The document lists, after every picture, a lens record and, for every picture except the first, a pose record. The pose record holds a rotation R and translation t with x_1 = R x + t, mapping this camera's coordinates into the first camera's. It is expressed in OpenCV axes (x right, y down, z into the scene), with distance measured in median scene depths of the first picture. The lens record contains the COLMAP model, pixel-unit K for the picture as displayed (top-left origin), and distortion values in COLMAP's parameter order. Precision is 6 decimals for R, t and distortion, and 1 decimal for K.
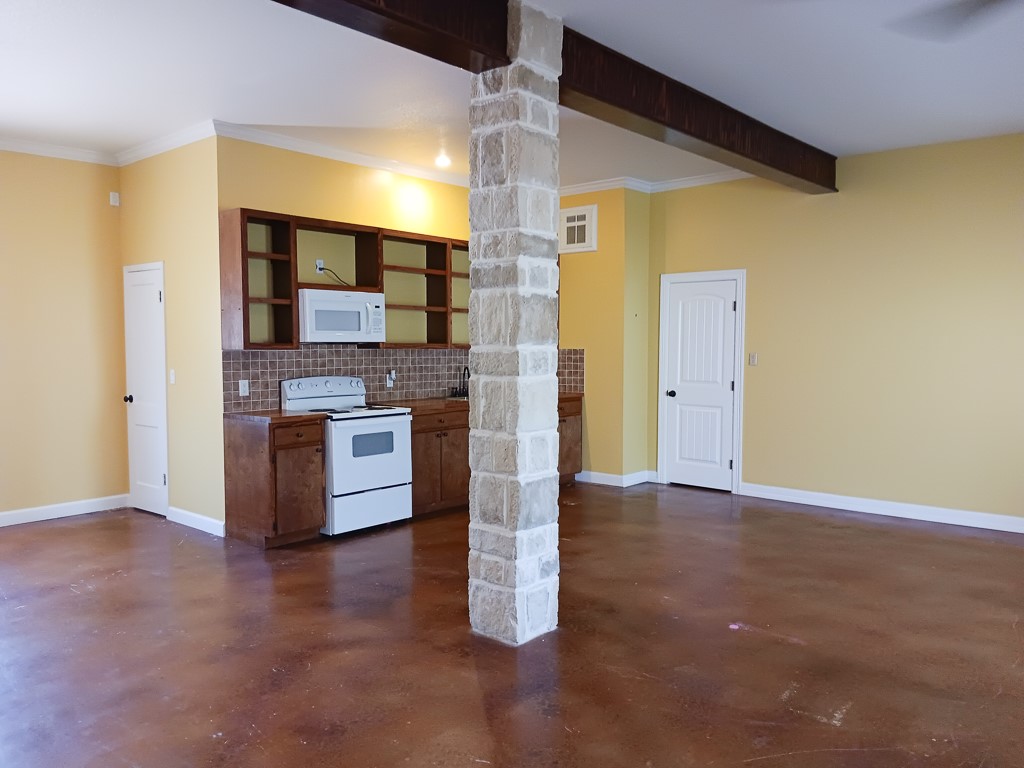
lens RADIAL K [[796.4, 0, 514.8], [0, 796.4, 390.2], [0, 0, 1]] dist [0.120859, -0.239790]
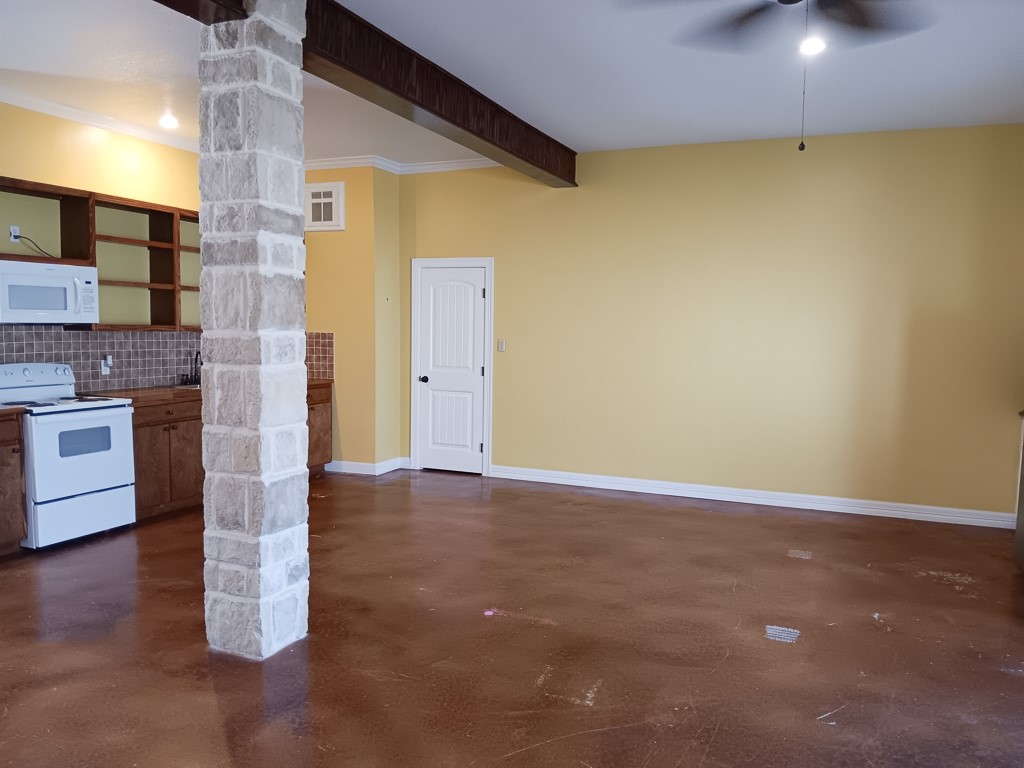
lens RADIAL K [[796.3, 0, 519.5], [0, 796.3, 389.1], [0, 0, 1]] dist [0.058850, -0.143755]
pose [[0.949987, -0.012218, 0.312050, 0.000129], [0.005777, 0.999751, 0.021557, -0.005404], [-0.312236, -0.018677, 0.949821, 0.032908]]
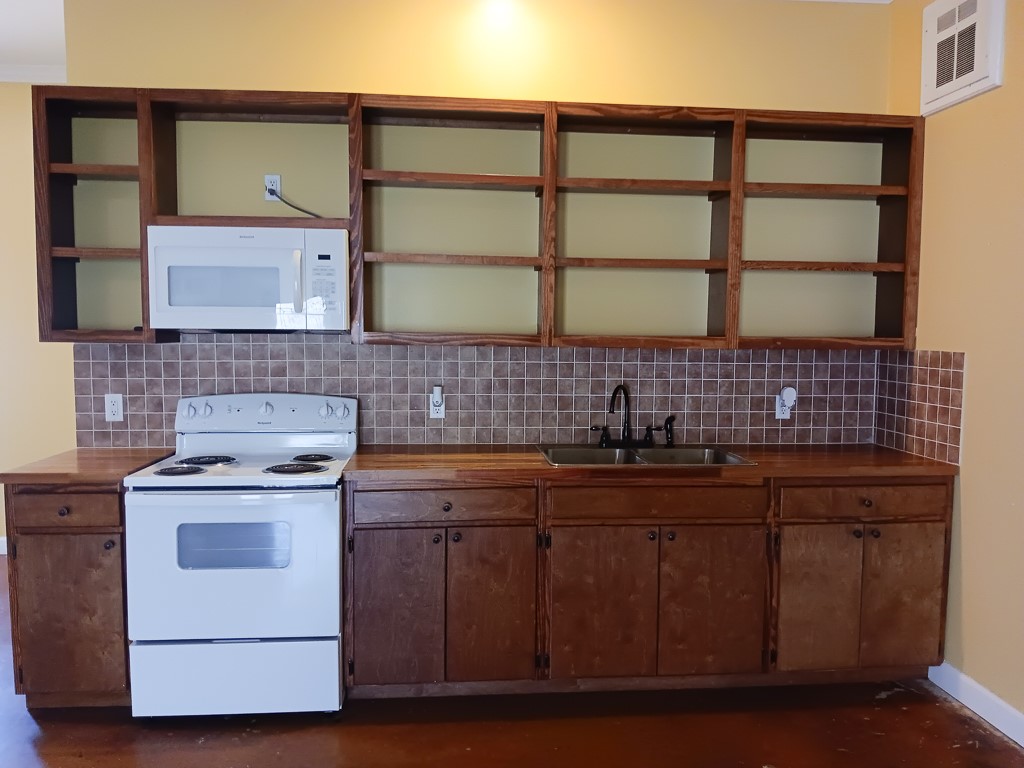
lens RADIAL K [[783.8, 0, 522.8], [0, 783.8, 392.7], [0, 0, 1]] dist [0.063990, -0.125864]
pose [[0.723069, 0.061283, -0.688051, 0.274216], [-0.048775, 0.998100, 0.037642, -0.050873], [0.689051, 0.006342, 0.724685, 0.815590]]
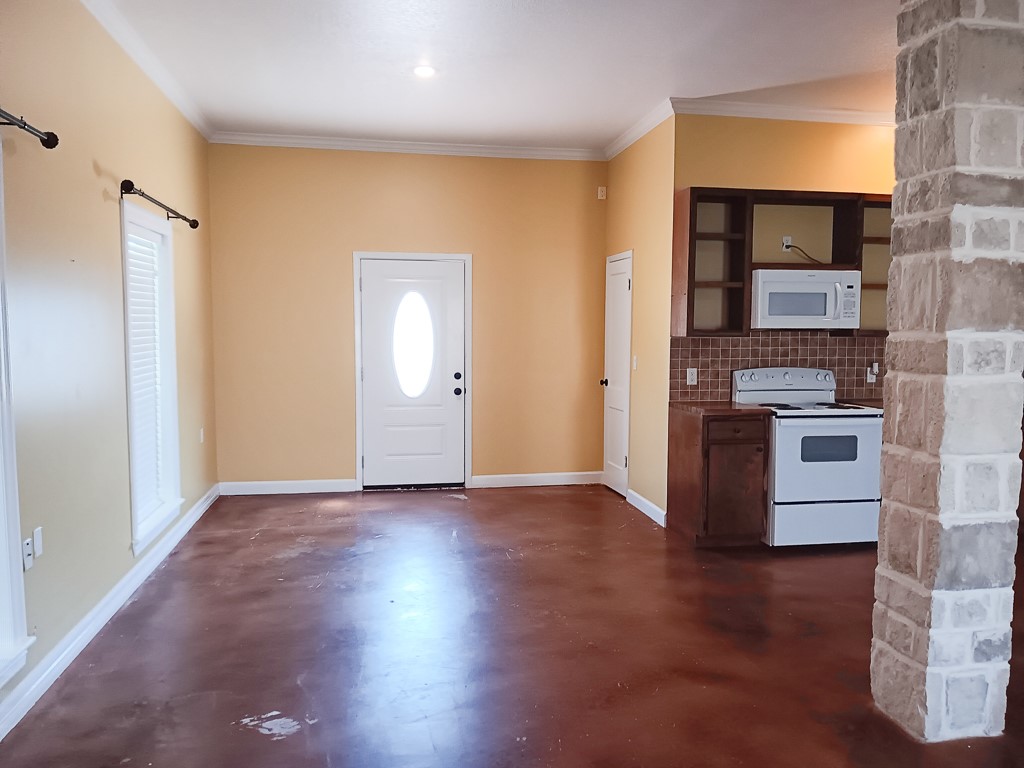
lens RADIAL K [[798.5, 0, 511.0], [0, 798.5, 389.4], [0, 0, 1]] dist [0.058754, -0.122974]
pose [[0.773192, 0.051690, -0.632062, 0.102939], [-0.043291, 0.998650, 0.028713, -0.005755], [0.632693, 0.005162, 0.774385, 0.129500]]
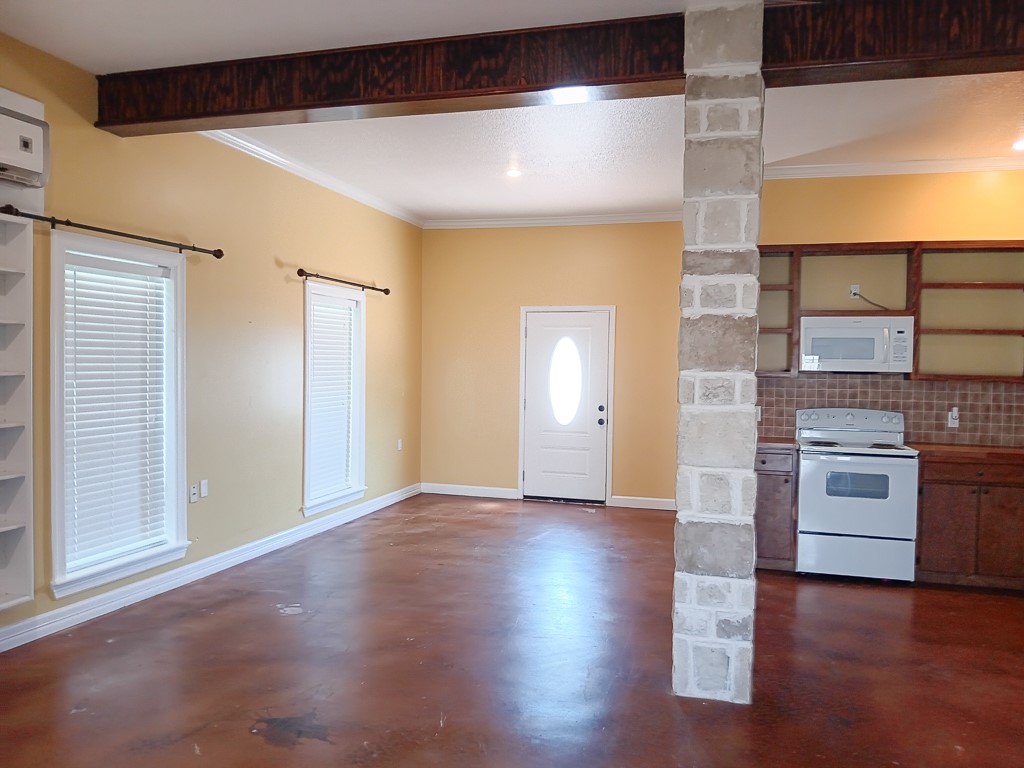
lens RADIAL K [[798.5, 0, 511.0], [0, 798.5, 389.4], [0, 0, 1]] dist [0.058754, -0.122974]
pose [[0.410971, 0.033520, -0.911032, 0.503637], [-0.073071, 0.997320, 0.003731, -0.015496], [0.908715, 0.065037, 0.412319, 0.281687]]
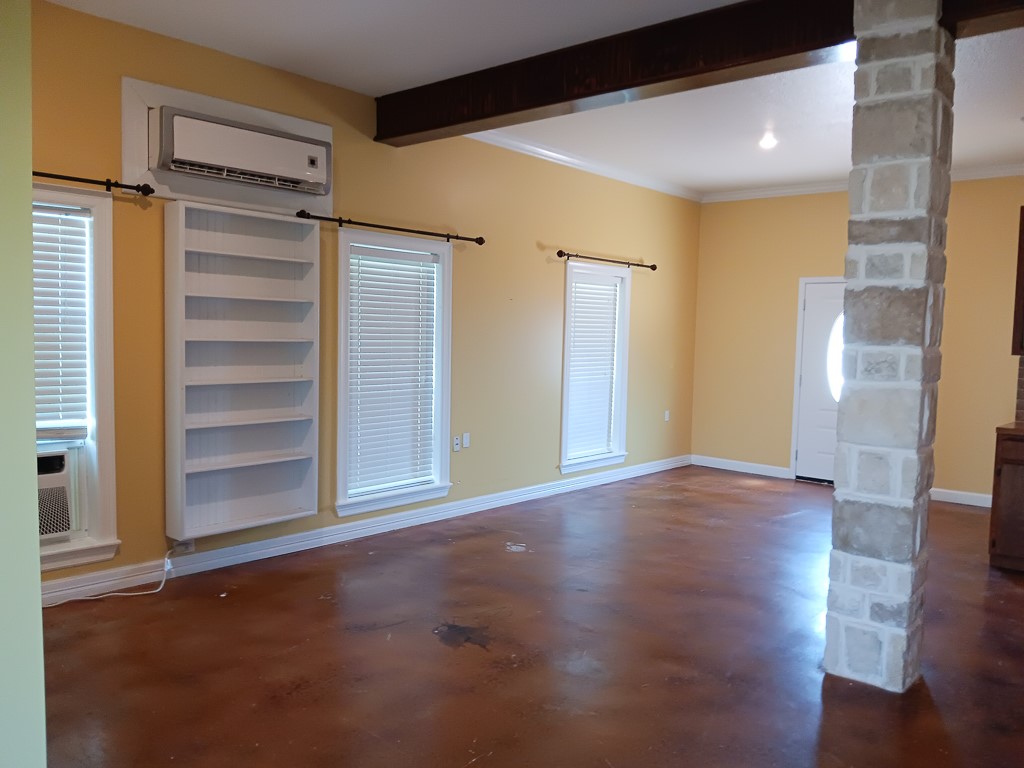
lens RADIAL K [[796.4, 0, 514.8], [0, 796.4, 390.2], [0, 0, 1]] dist [0.120859, -0.239790]
pose [[-0.005554, 0.070683, -0.997483, 0.601028], [-0.088793, 0.993524, 0.070897, -0.024105], [0.996035, 0.088963, 0.000758, 0.410082]]
